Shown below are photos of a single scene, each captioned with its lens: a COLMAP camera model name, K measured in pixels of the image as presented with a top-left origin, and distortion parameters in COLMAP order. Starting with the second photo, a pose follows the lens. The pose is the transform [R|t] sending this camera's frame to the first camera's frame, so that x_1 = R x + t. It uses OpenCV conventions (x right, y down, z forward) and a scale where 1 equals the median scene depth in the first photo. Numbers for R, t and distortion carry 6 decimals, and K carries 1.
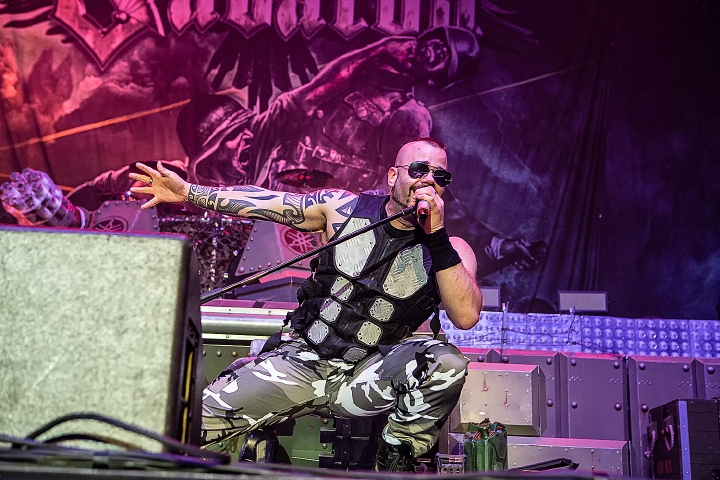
lens RADIAL K [[964.9, 0, 360.7], [0, 964.9, 241.0], [0, 0, 1]] dist [0.008709, 0.000000]
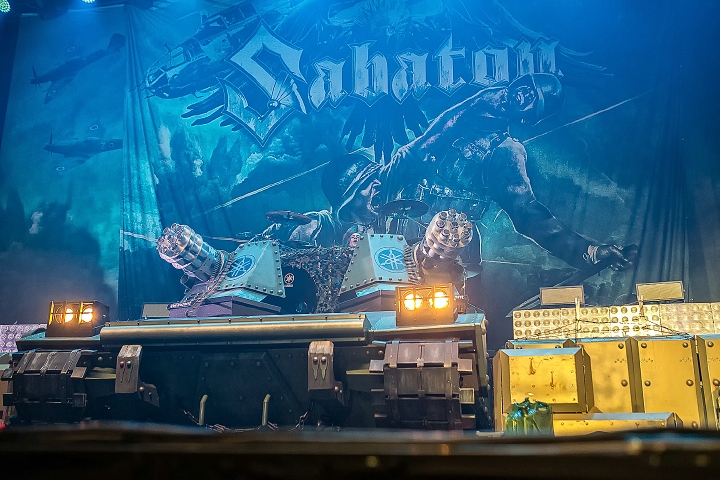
lens RADIAL K [[743.5, 0, 372.2], [0, 743.5, 251.6], [0, 0, 1]] dist [-0.044665, 0.000000]
pose [[0.967395, -0.099329, -0.232981, 0.091002], [0.090793, 0.994755, -0.047109, 0.021784], [0.236438, 0.024420, 0.971340, 0.073334]]
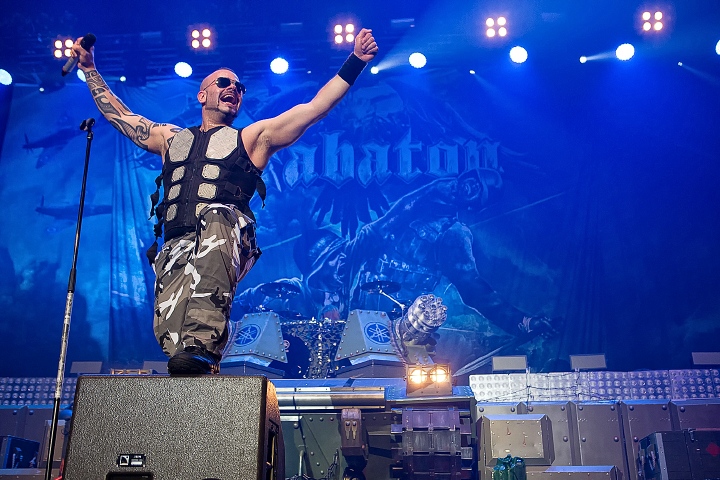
lens RADIAL K [[734.2, 0, 363.0], [0, 734.2, 238.5], [0, 0, 1]] dist [-0.041917, 0.000000]
pose [[0.991175, -0.077631, -0.107453, 0.030453], [0.066105, 0.992063, -0.106961, -0.017548], [0.114903, 0.098914, 0.988440, -0.067079]]
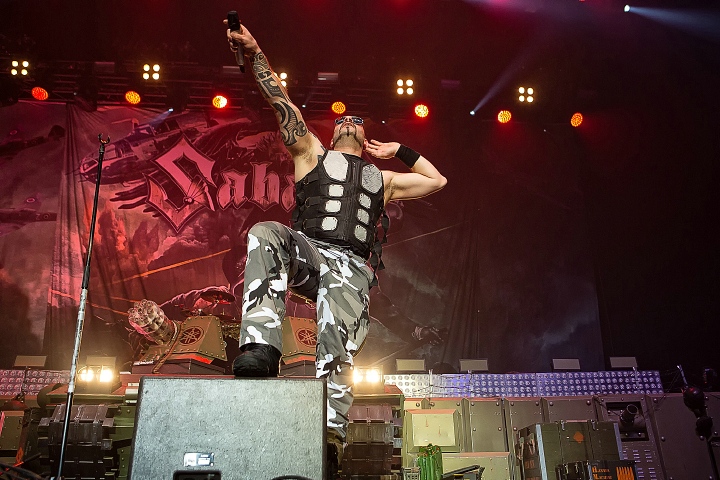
lens RADIAL K [[611.2, 0, 361.5], [0, 611.2, 239.0], [0, 0, 1]] dist [-0.088332, 0.098282]
pose [[0.996696, -0.025212, 0.077207, -0.033391], [0.034995, 0.991142, -0.128116, -0.021789], [-0.073293, 0.130395, 0.988749, -0.048800]]
